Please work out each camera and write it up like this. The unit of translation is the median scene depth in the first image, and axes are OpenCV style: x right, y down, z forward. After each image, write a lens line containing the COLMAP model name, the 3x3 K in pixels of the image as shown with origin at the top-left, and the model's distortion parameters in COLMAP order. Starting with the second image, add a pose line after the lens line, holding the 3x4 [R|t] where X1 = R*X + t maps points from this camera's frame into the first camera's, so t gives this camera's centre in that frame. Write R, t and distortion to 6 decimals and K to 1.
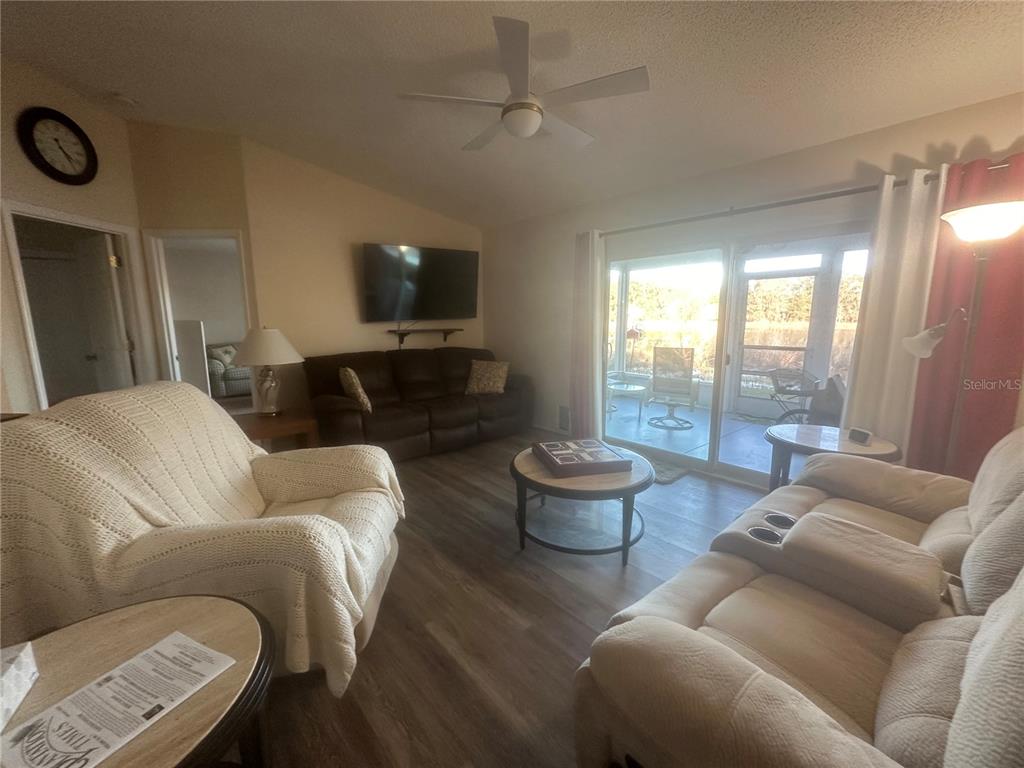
lens RADIAL K [[407.7, 0, 515.1], [0, 407.7, 387.0], [0, 0, 1]] dist [-0.003004, 0.000204]
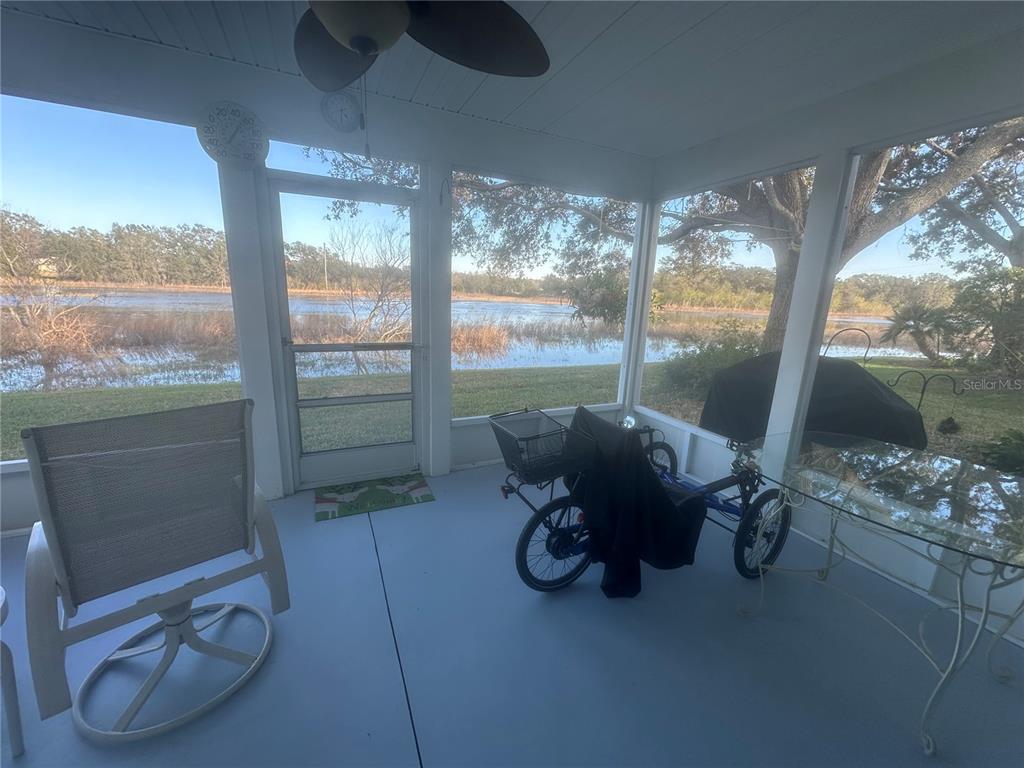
lens RADIAL K [[407.7, 0, 511.9], [0, 407.7, 384.7], [0, 0, 1]] dist [-0.003004, 0.000204]
pose [[0.292871, -0.197495, 0.935533, 0.060884], [0.119797, 0.978305, 0.169021, -0.031366], [-0.948617, 0.062572, 0.310177, 0.187349]]
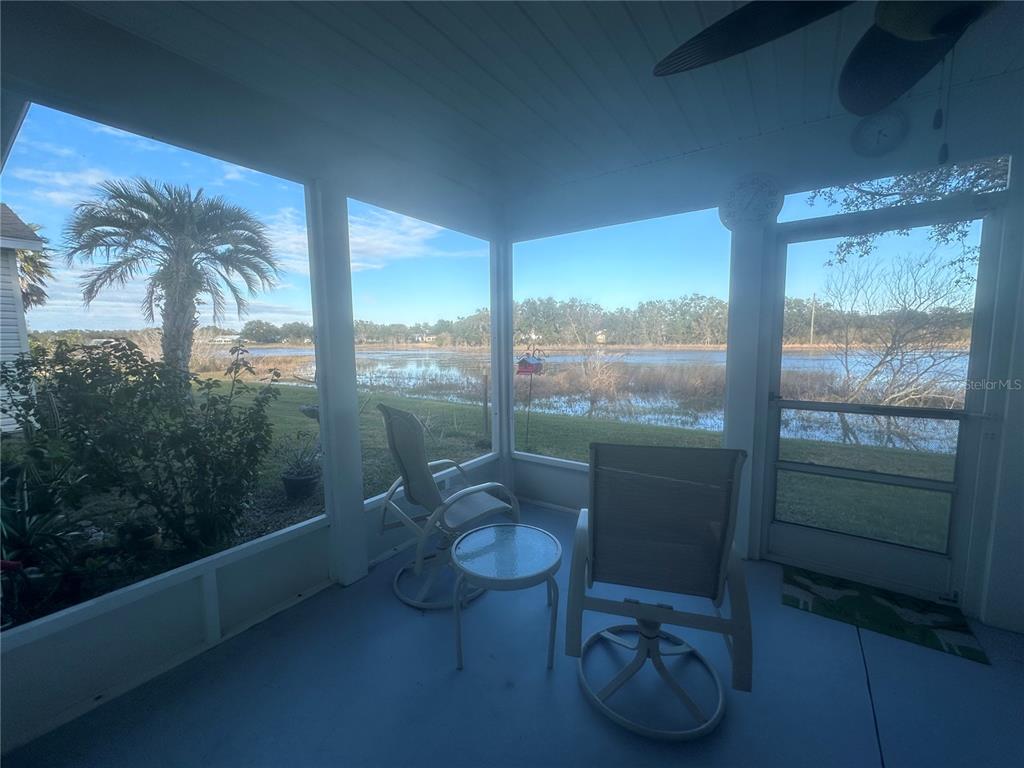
lens RADIAL K [[407.7, 0, 511.9], [0, 407.7, 385.0], [0, 0, 1]] dist [-0.003004, 0.000204]
pose [[0.974532, -0.032062, 0.221945, 0.059796], [0.046219, 0.997194, -0.058890, -0.031254], [-0.219434, 0.067648, 0.973279, 0.192468]]
